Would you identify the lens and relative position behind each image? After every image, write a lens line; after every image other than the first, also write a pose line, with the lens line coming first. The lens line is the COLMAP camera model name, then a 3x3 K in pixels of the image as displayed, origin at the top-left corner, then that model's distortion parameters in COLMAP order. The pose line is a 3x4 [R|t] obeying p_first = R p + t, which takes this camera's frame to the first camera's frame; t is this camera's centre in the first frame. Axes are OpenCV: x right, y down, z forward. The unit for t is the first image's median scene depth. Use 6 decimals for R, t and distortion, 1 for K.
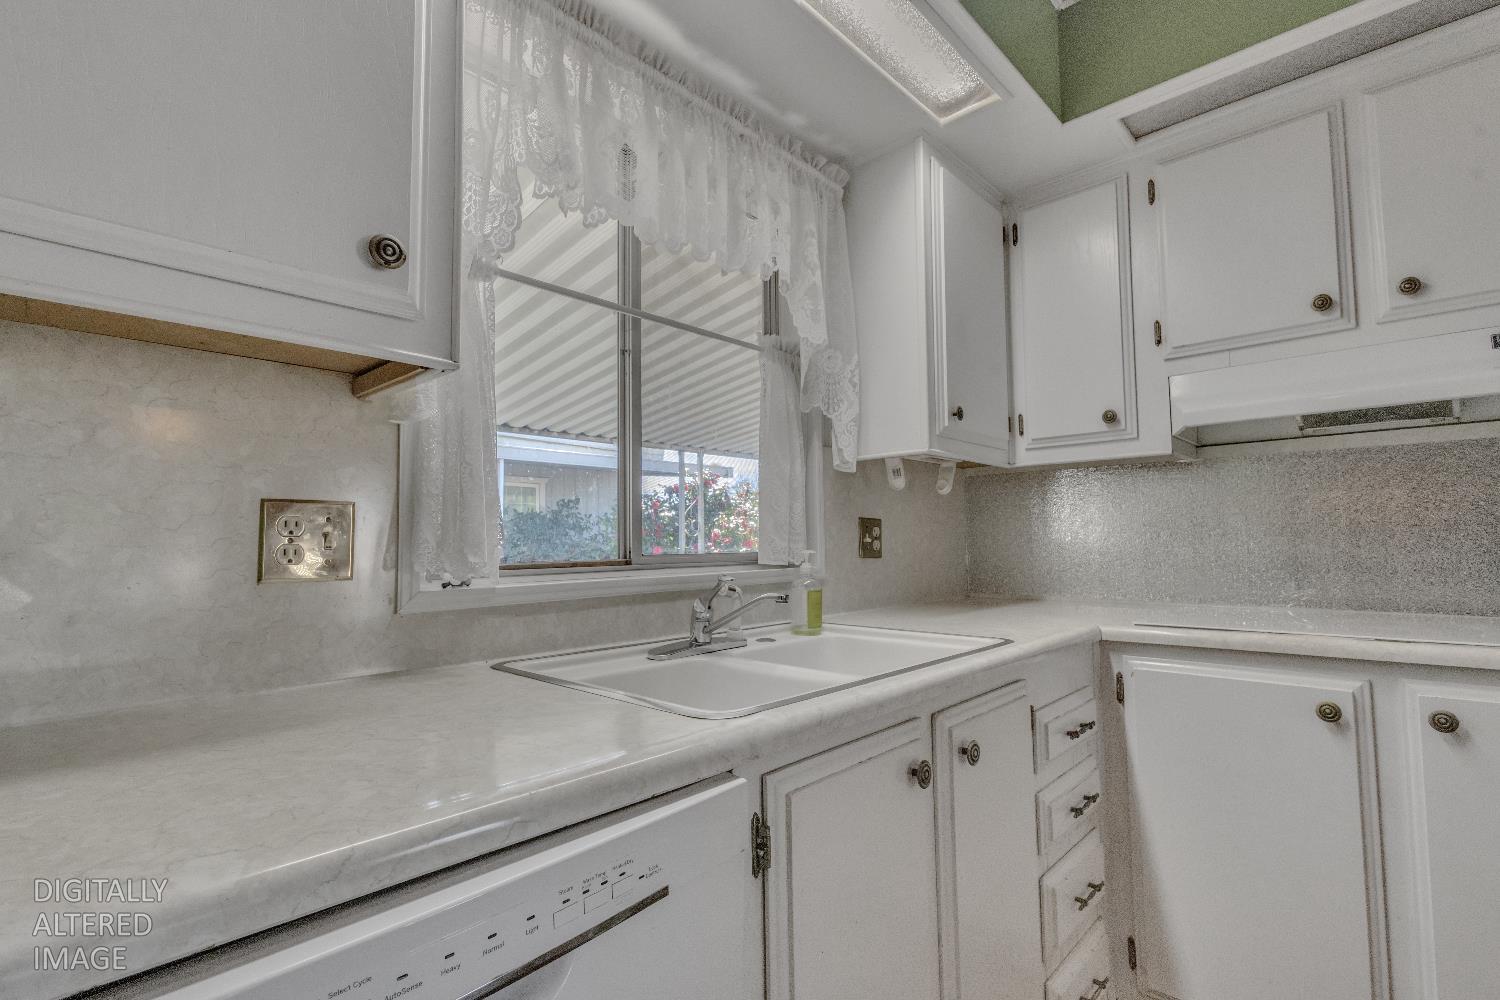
lens RADIAL K [[715.9, 0, 756.6], [0, 715.9, 541.7], [0, 0, 1]] dist [0.001739, -0.000762]
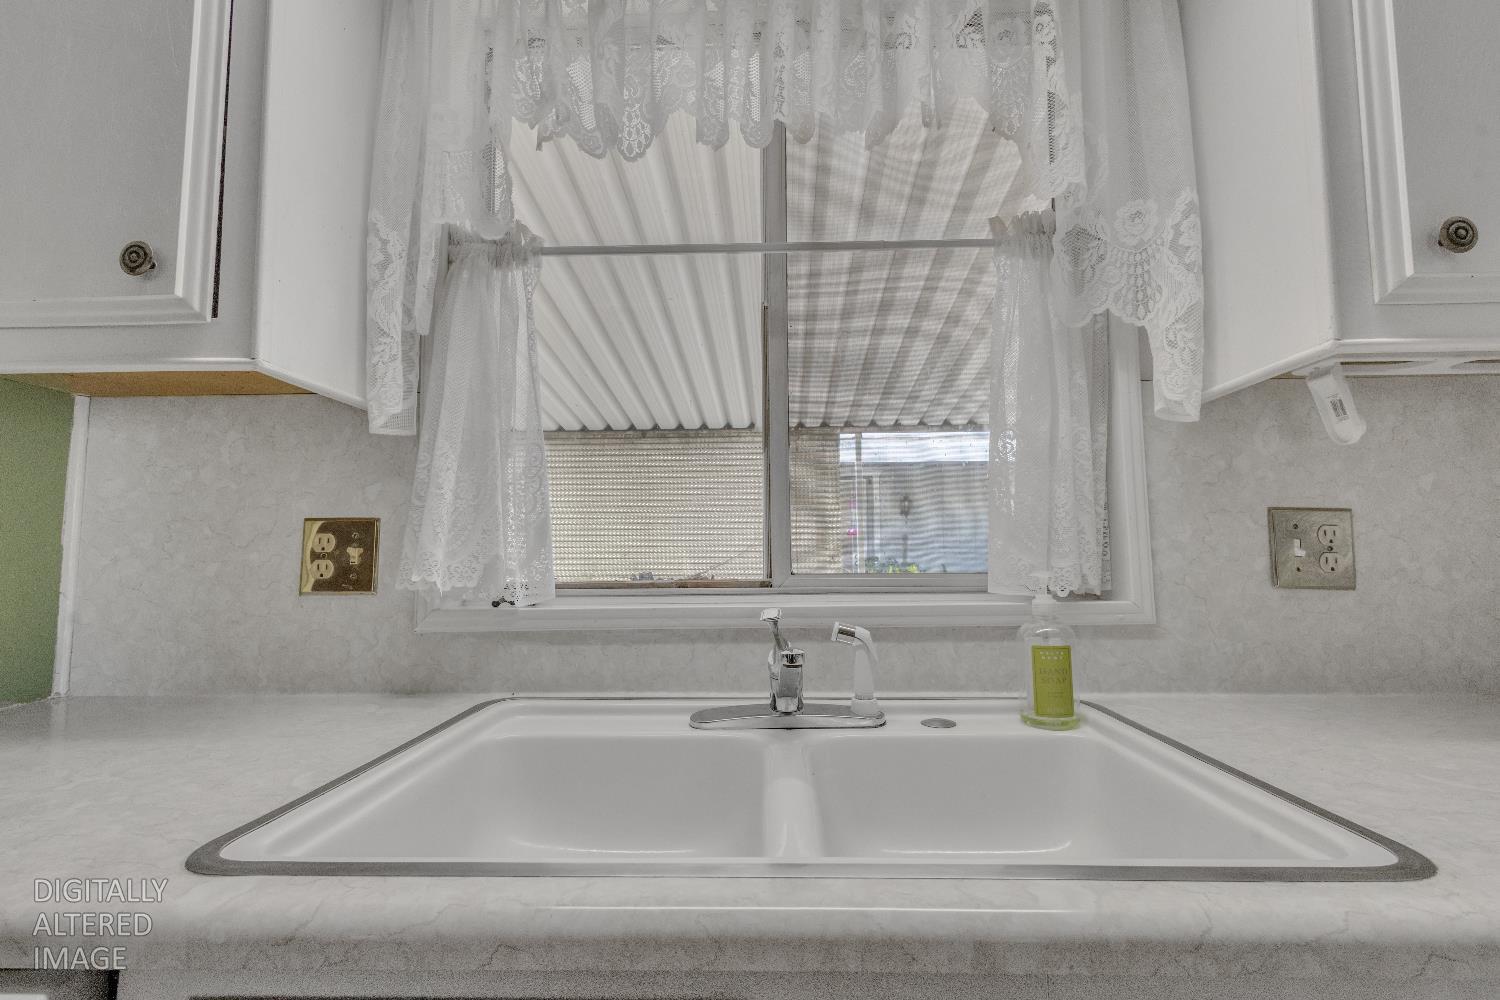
lens RADIAL K [[715.9, 0, 756.6], [0, 715.9, 541.7], [0, 0, 1]] dist [0.001739, -0.000762]
pose [[0.646099, -0.015517, -0.763096, 0.371751], [0.000921, 0.999808, -0.019551, -0.001067], [0.763253, 0.011929, 0.645989, 0.498230]]
